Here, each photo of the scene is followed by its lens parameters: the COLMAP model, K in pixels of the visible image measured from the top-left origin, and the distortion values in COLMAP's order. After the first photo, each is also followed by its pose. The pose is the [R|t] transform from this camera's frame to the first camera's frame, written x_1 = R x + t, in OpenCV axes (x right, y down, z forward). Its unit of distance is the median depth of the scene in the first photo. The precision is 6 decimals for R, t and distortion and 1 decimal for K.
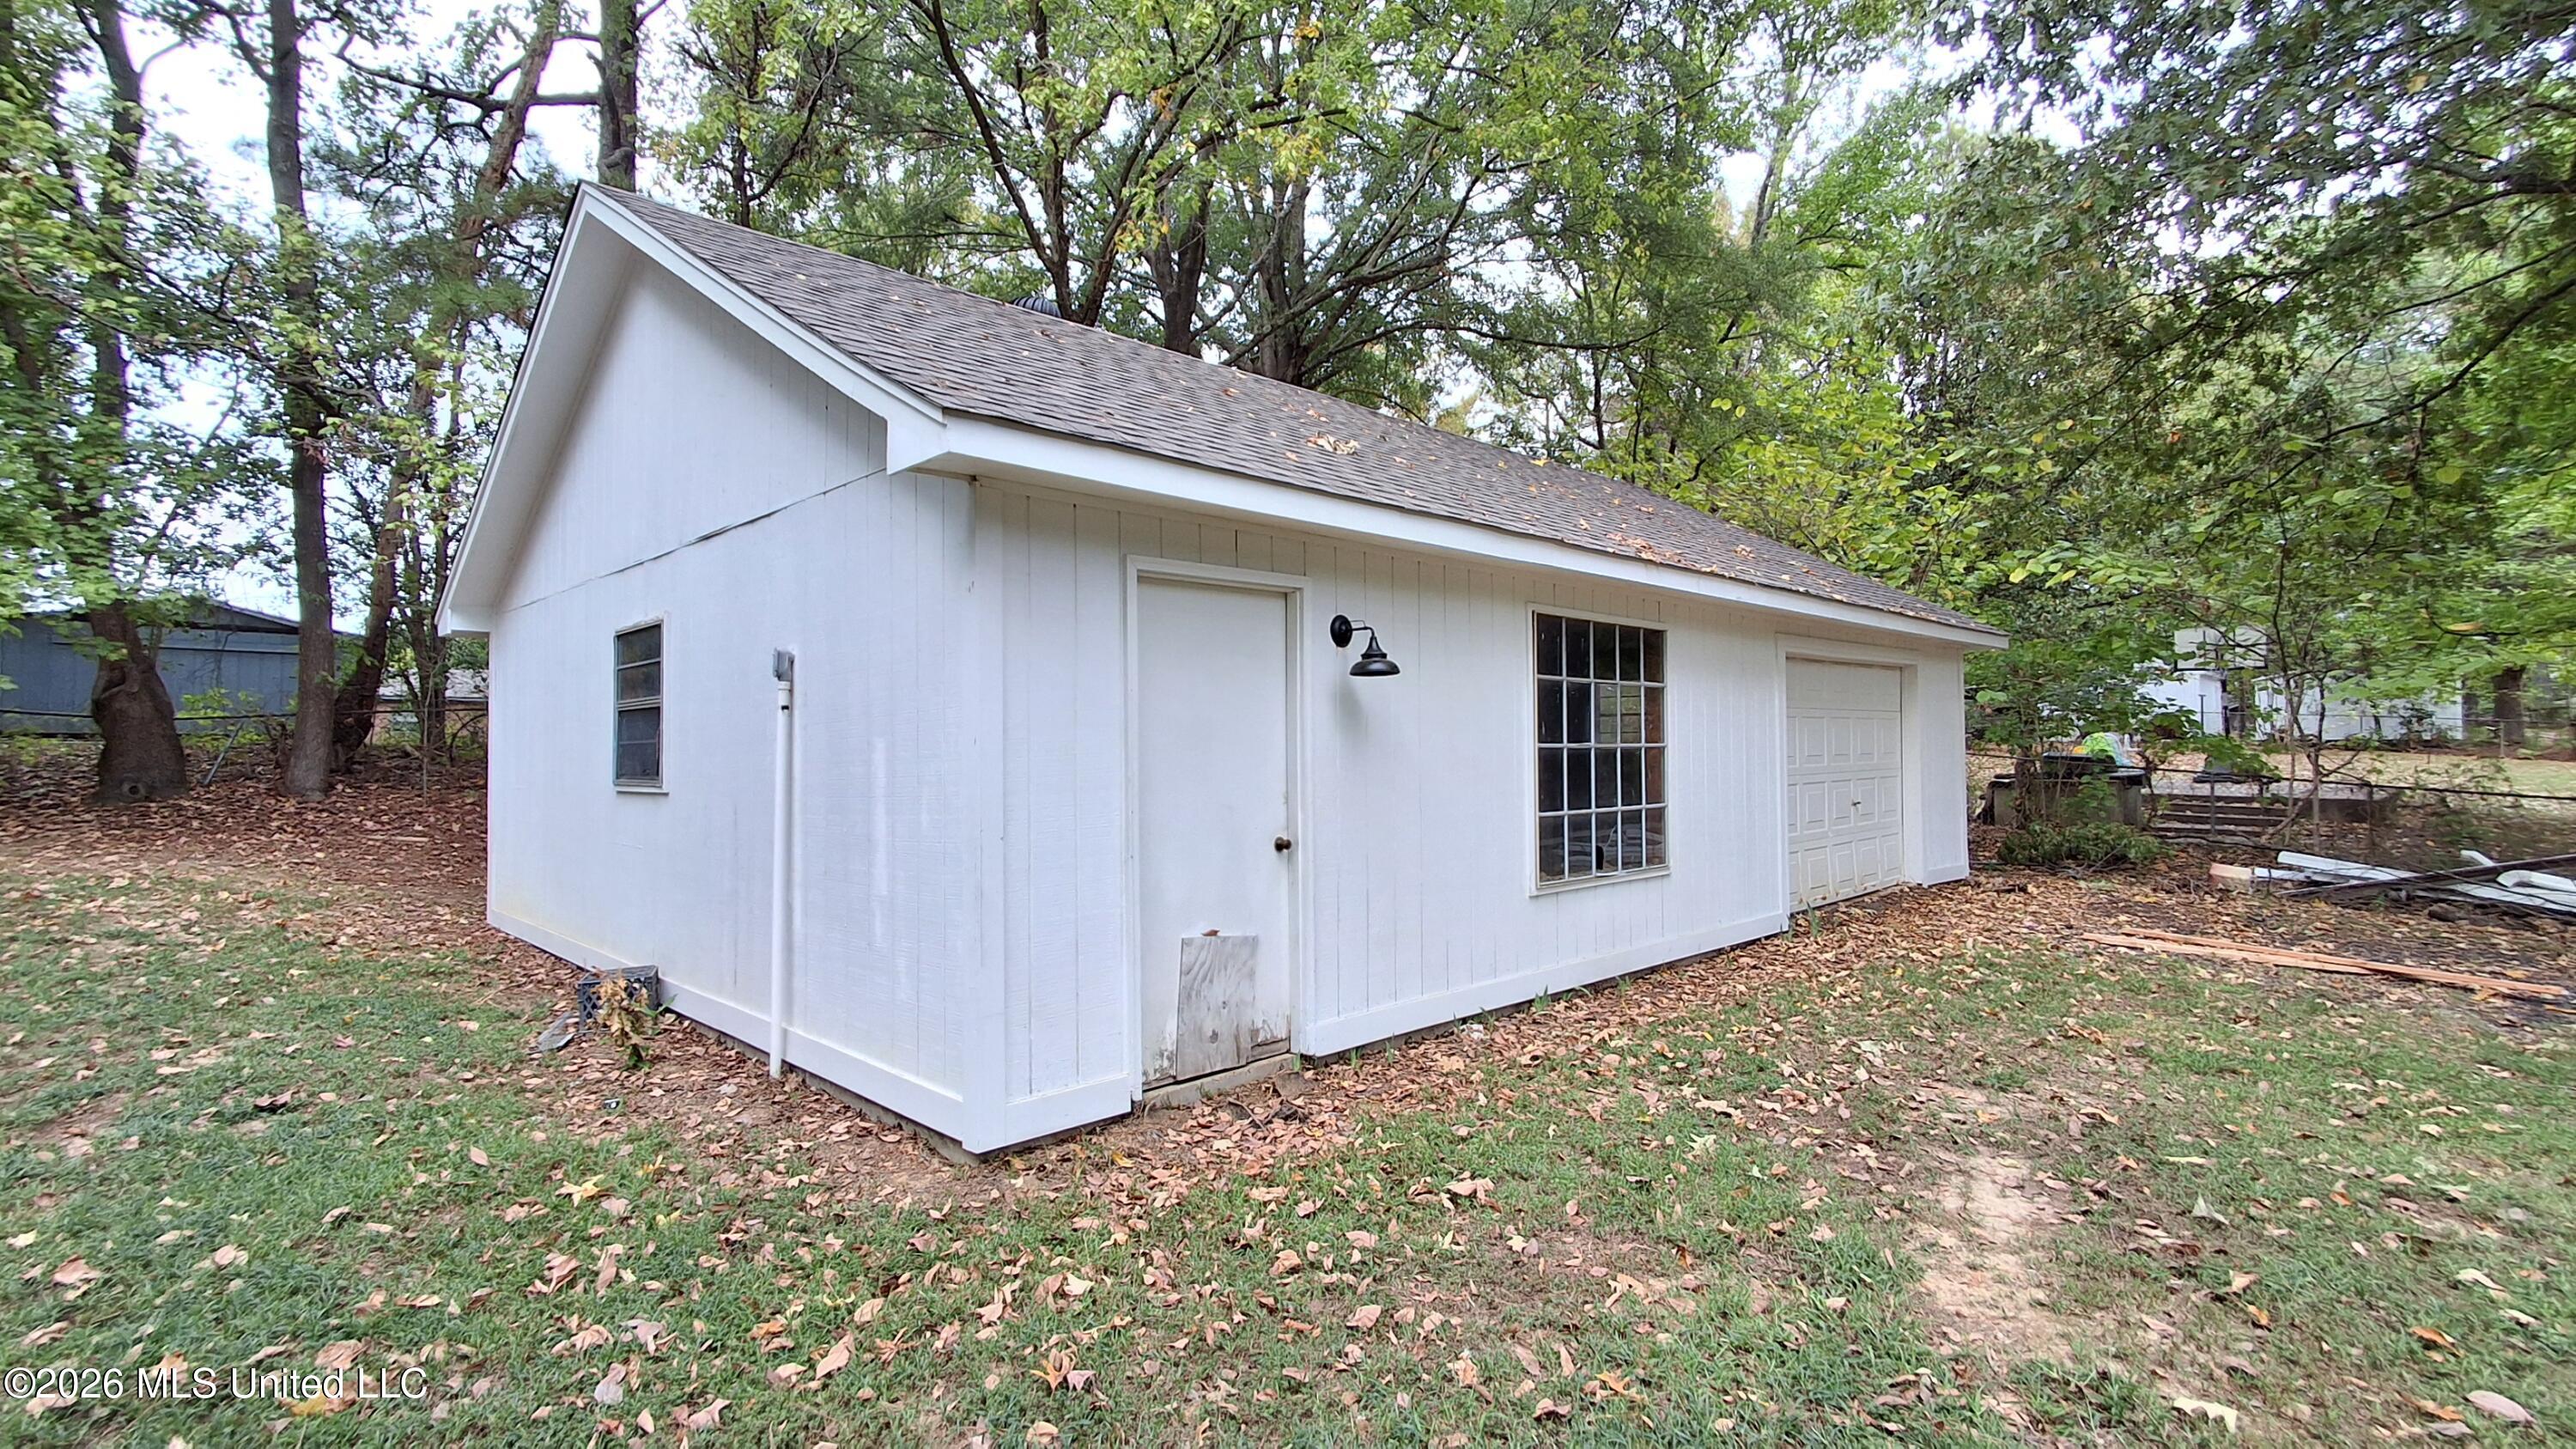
lens RADIAL K [[1175.5, 0, 1279.9], [0, 1175.5, 738.3], [0, 0, 1]] dist [0.003240, -0.000021]
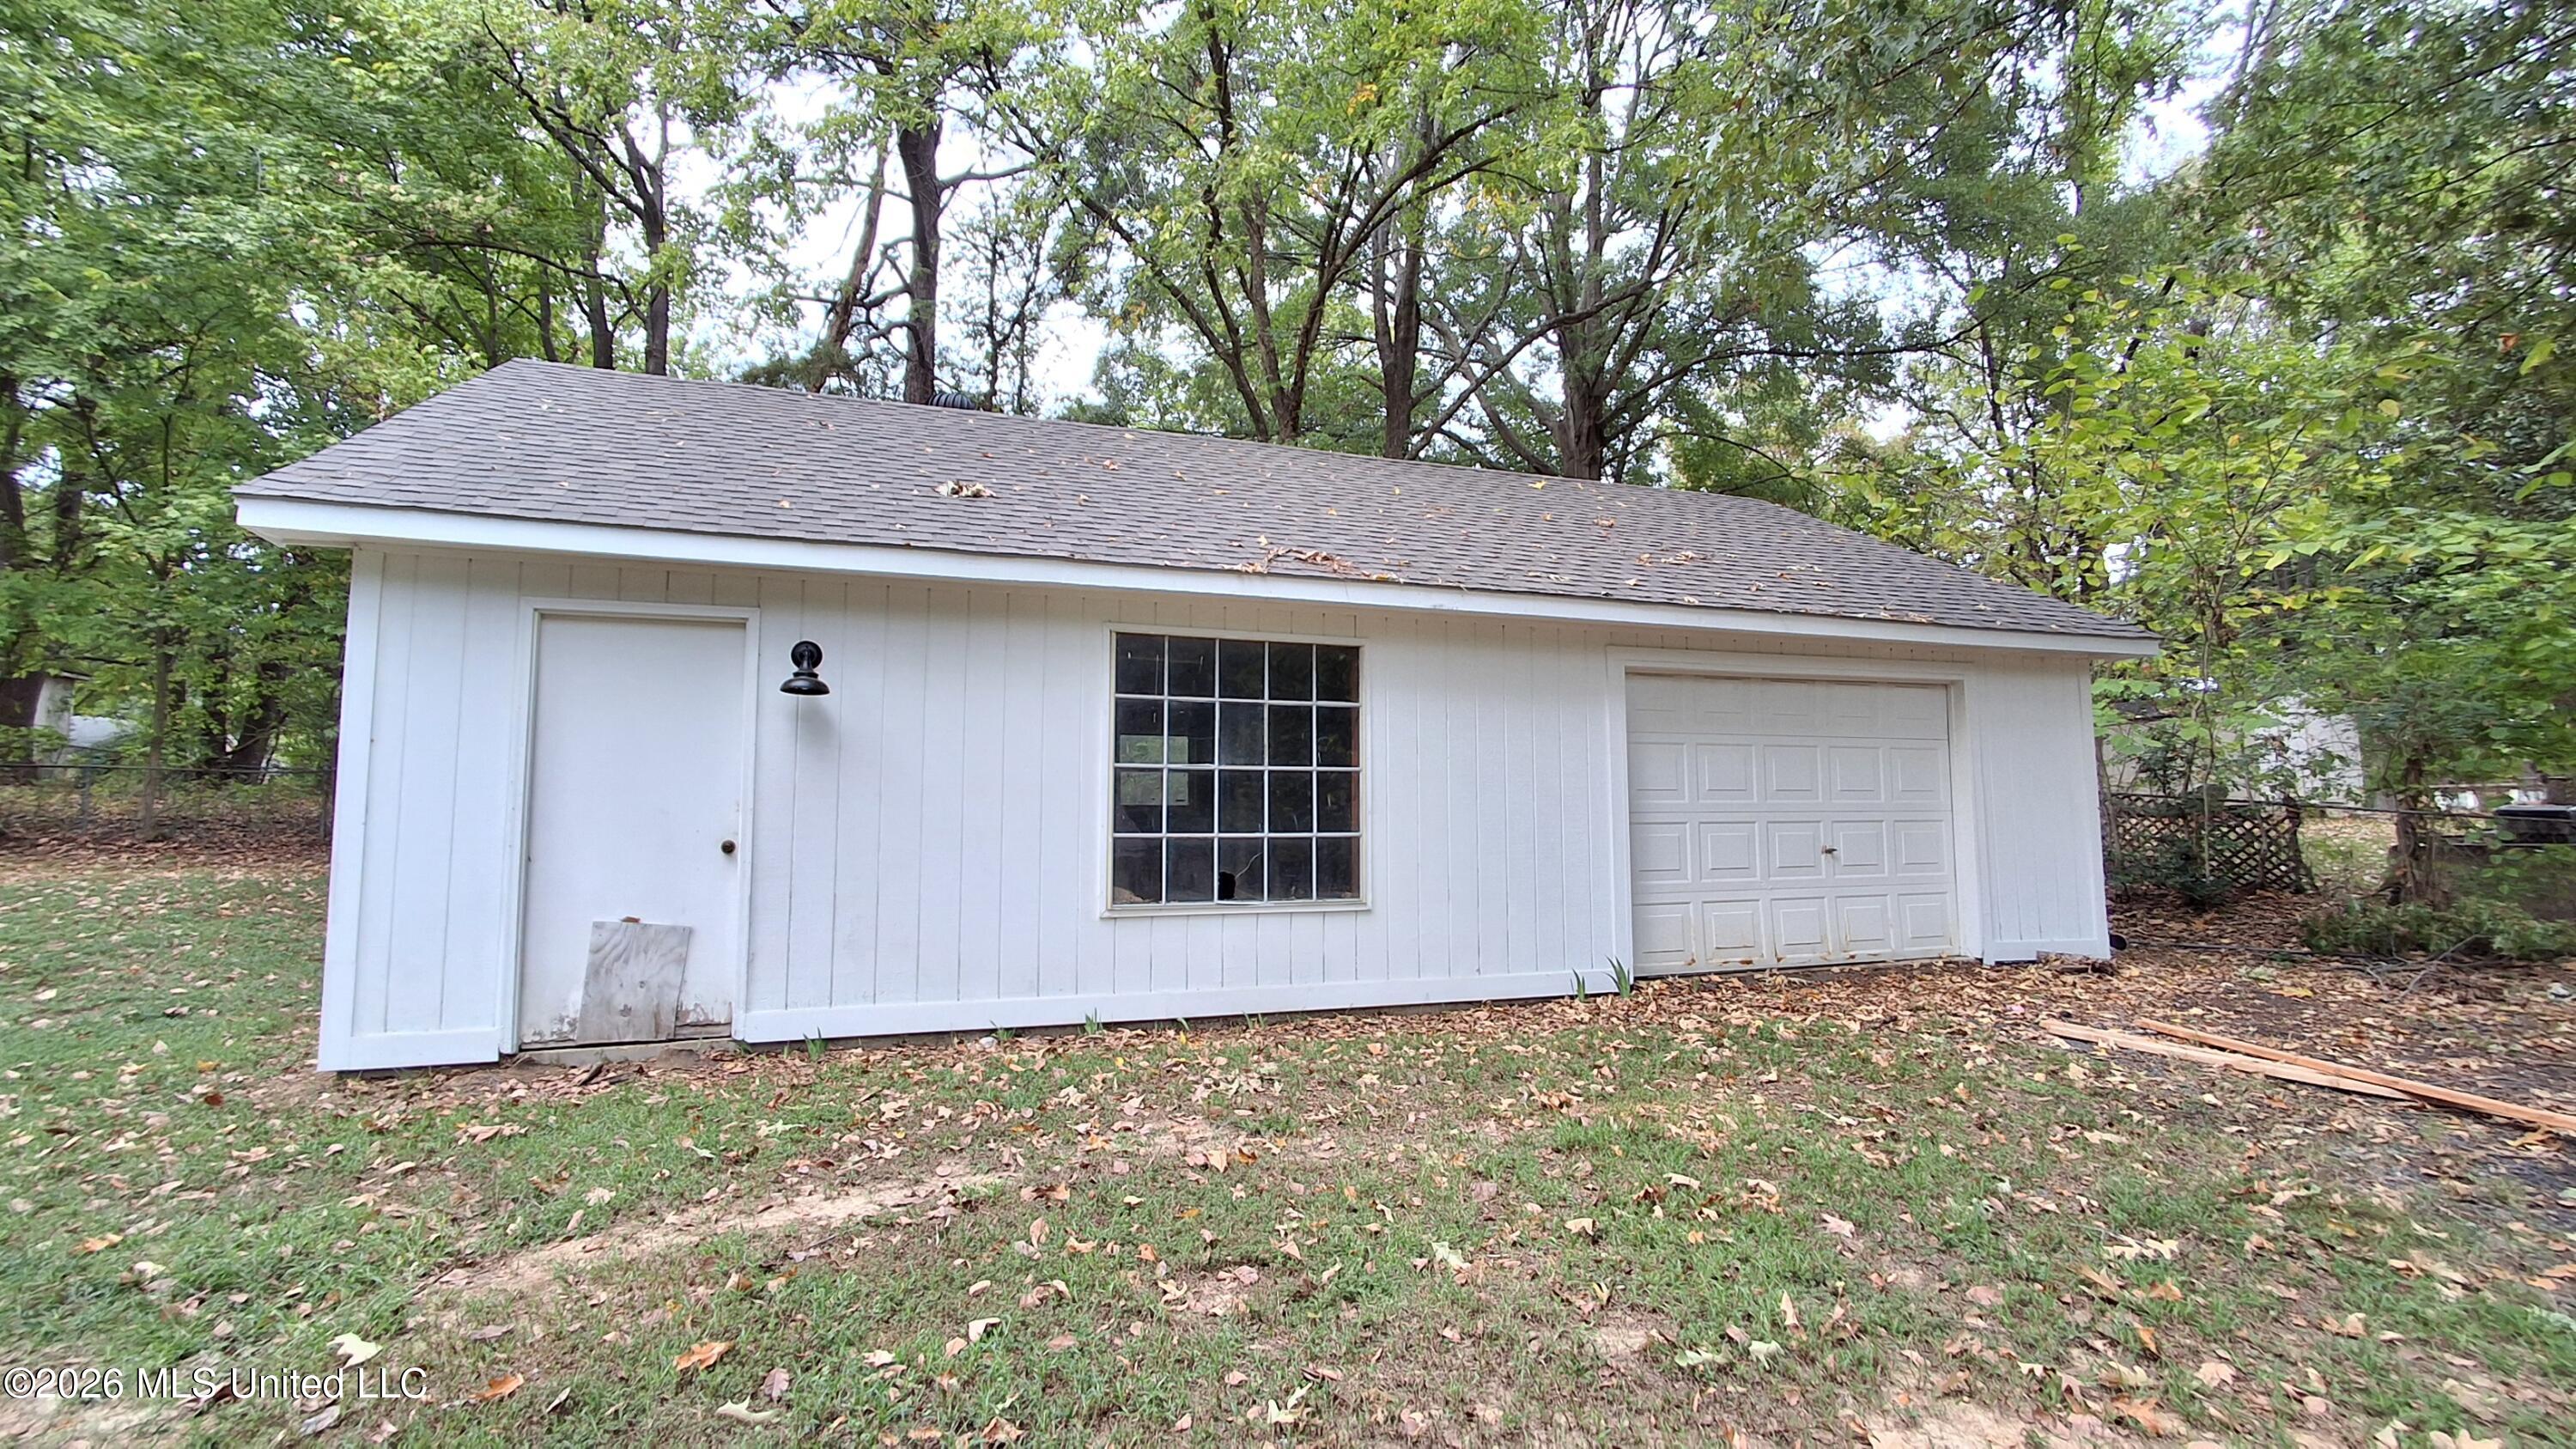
lens RADIAL K [[1175.5, 0, 1282.2], [0, 1175.5, 716.2], [0, 0, 1]] dist [0.003240, -0.000021]
pose [[0.911878, -0.035940, -0.408885, 0.702553], [0.001502, 0.996445, -0.084235, 0.045419], [0.410459, 0.076198, 0.908690, 0.138809]]
